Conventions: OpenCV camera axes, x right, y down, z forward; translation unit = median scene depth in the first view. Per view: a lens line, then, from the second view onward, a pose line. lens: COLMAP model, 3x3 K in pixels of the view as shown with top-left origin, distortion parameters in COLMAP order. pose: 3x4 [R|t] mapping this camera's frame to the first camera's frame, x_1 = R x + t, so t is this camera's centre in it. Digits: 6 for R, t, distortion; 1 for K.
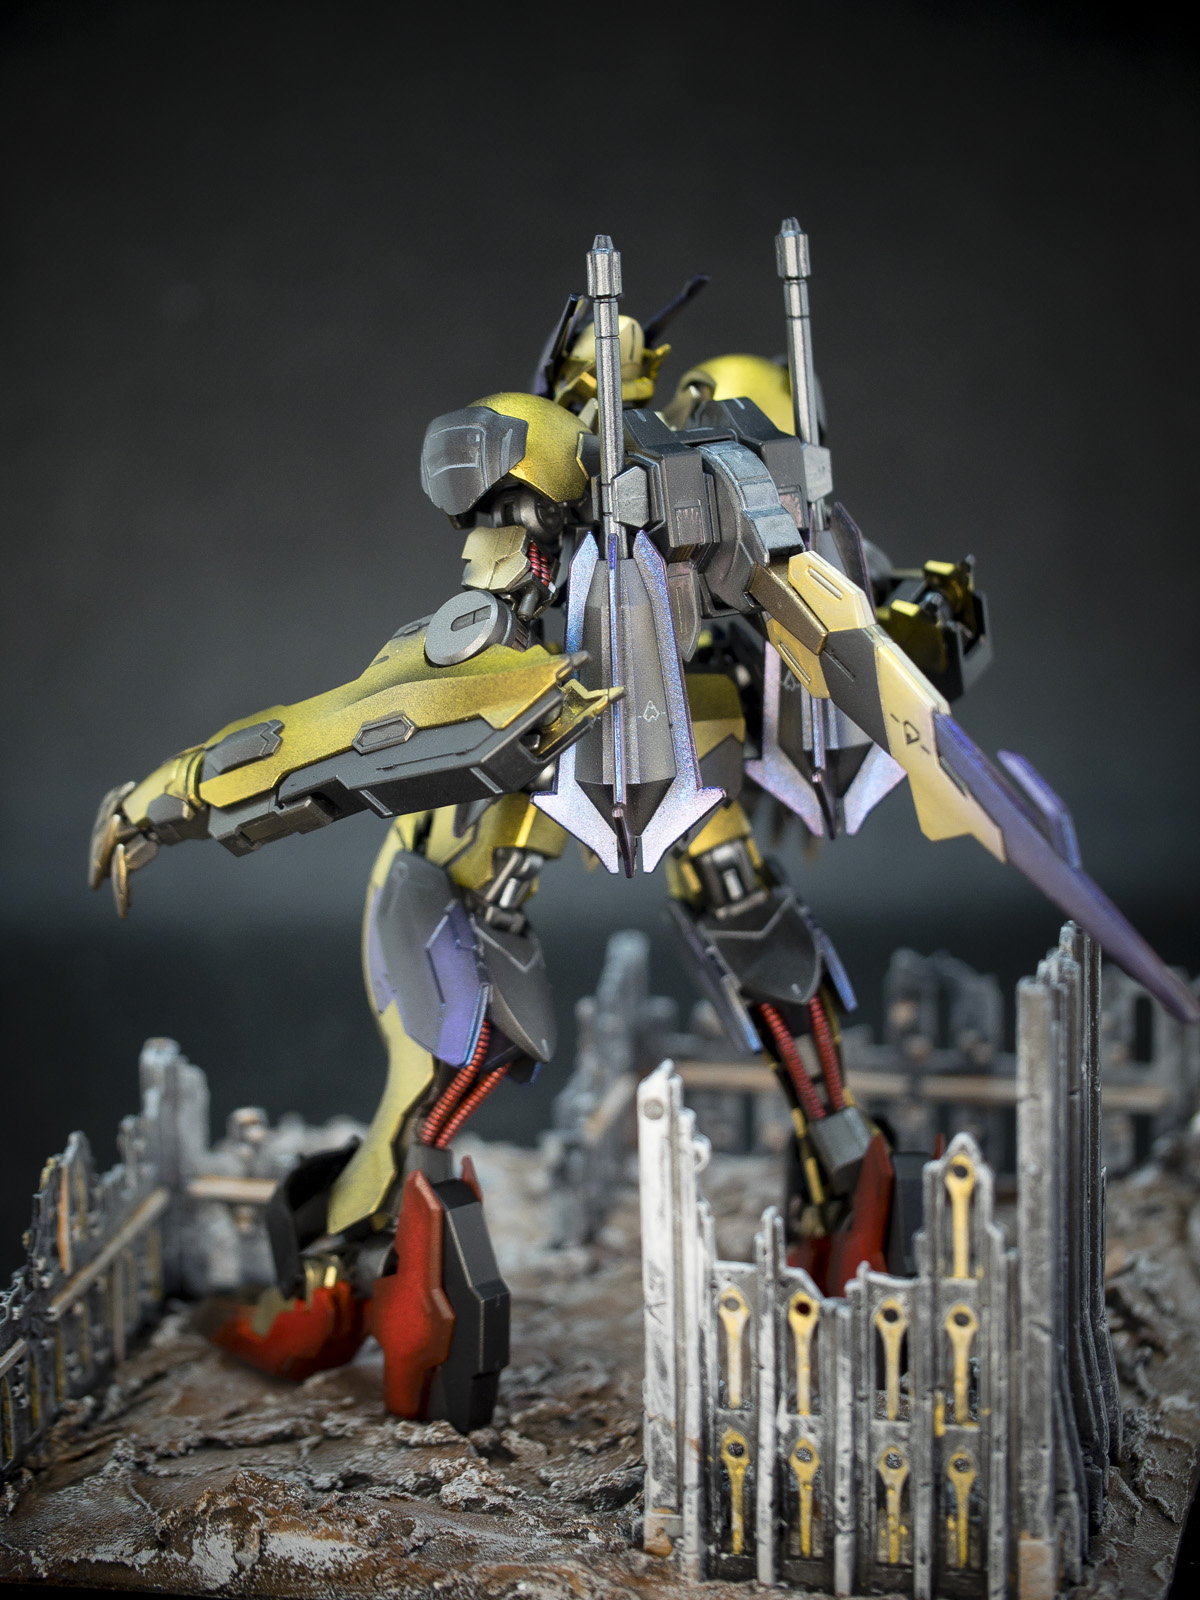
lens RADIAL K [[4925.9, 0, 600.0], [0, 4925.9, 800.0], [0, 0, 1]] dist [-0.071407, 0.119994]
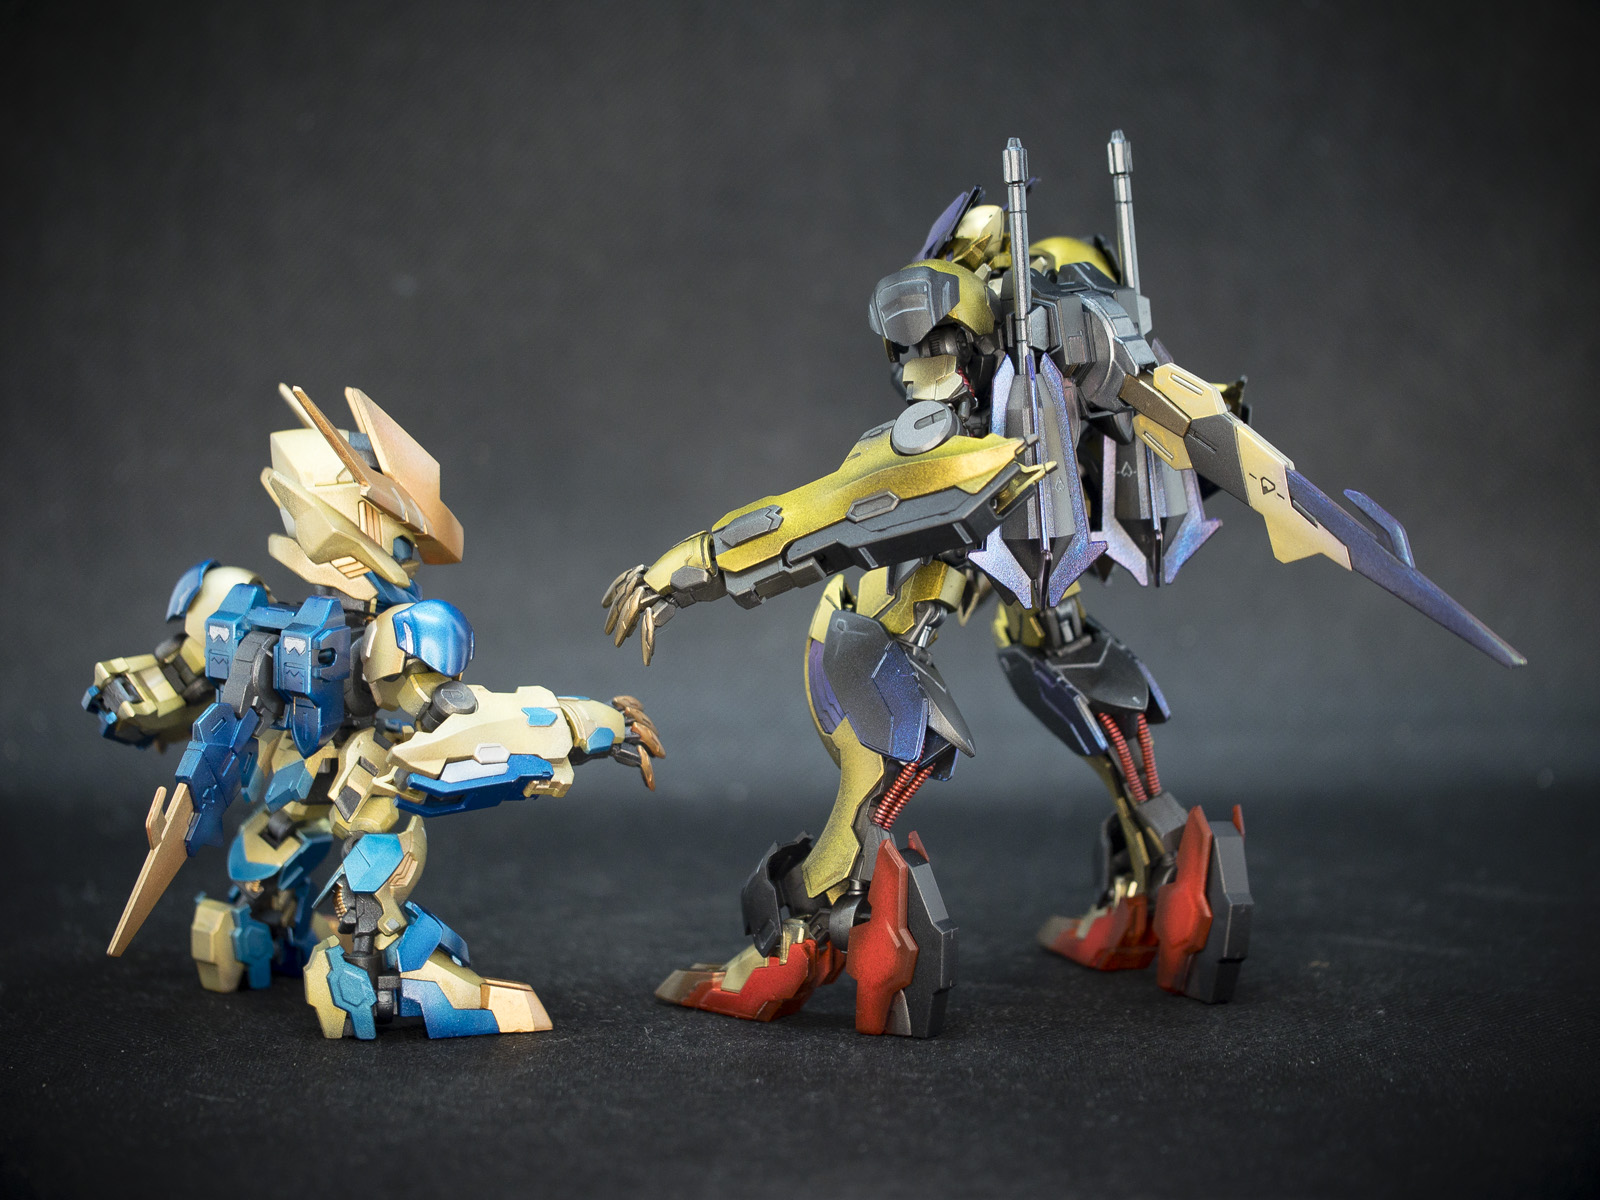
lens RADIAL K [[4925.9, 0, 800.0], [0, 4925.9, 600.0], [0, 0, 1]] dist [-0.071407, 0.119994]
pose [[0.974883, -0.035342, 0.219893, -0.355008], [0.052917, 0.995812, -0.074553, 0.109895], [-0.216338, 0.084316, 0.972671, -0.301962]]
